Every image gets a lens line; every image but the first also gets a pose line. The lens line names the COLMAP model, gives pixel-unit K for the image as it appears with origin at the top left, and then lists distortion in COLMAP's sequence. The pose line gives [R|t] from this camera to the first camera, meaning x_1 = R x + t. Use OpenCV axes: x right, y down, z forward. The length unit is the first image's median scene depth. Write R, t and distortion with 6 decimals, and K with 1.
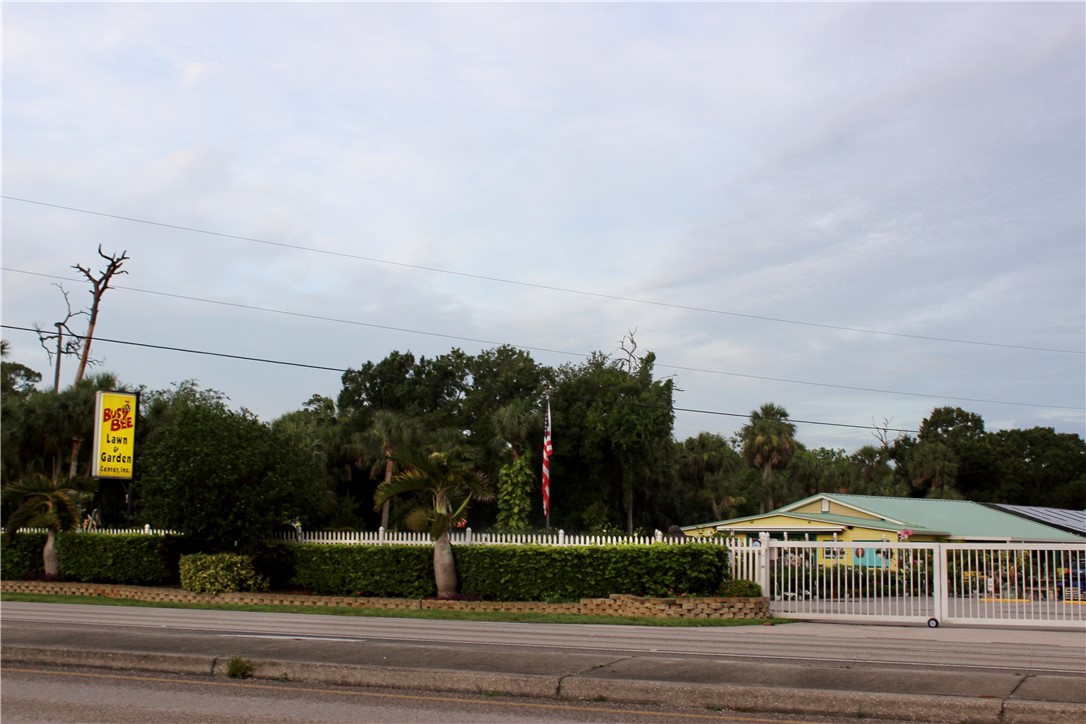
lens RADIAL K [[1898.6, 0, 543.0], [0, 1898.6, 362.0], [0, 0, 1]] dist [0.003635, 0.038453]
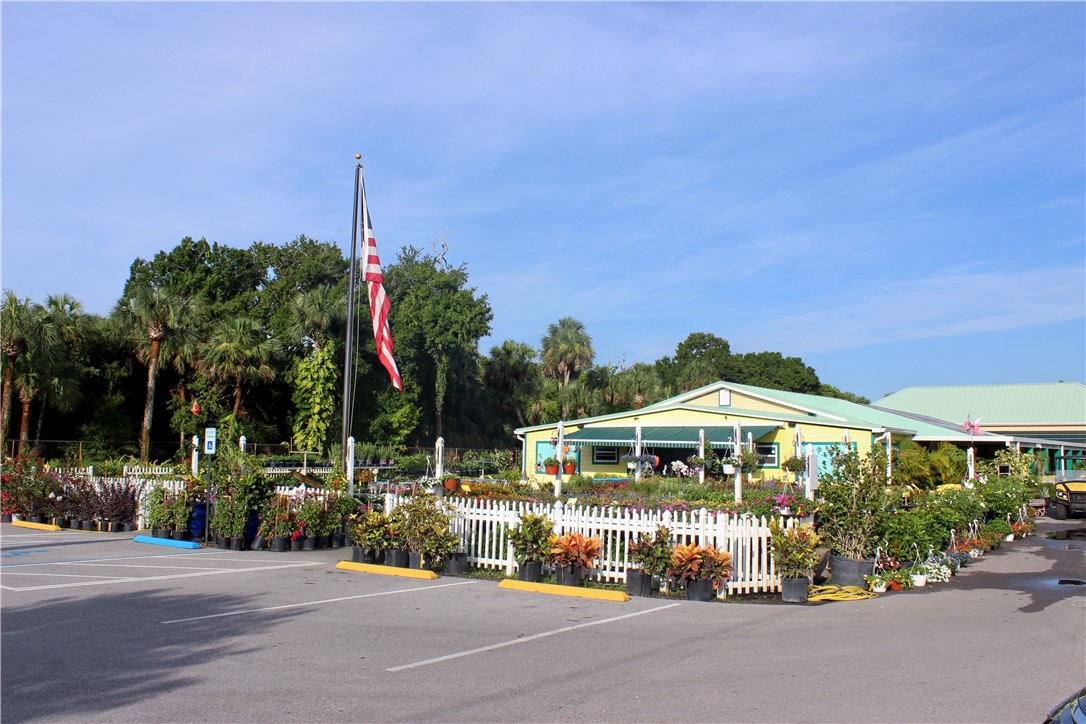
lens RADIAL K [[966.5, 0, 543.0], [0, 966.5, 362.0], [0, 0, 1]] dist [-0.061260, 0.006743]
pose [[0.980732, 0.018783, 0.194452, 0.001630], [-0.019686, 0.999803, 0.002716, 0.049280], [-0.194362, -0.006492, 0.980908, 0.506104]]
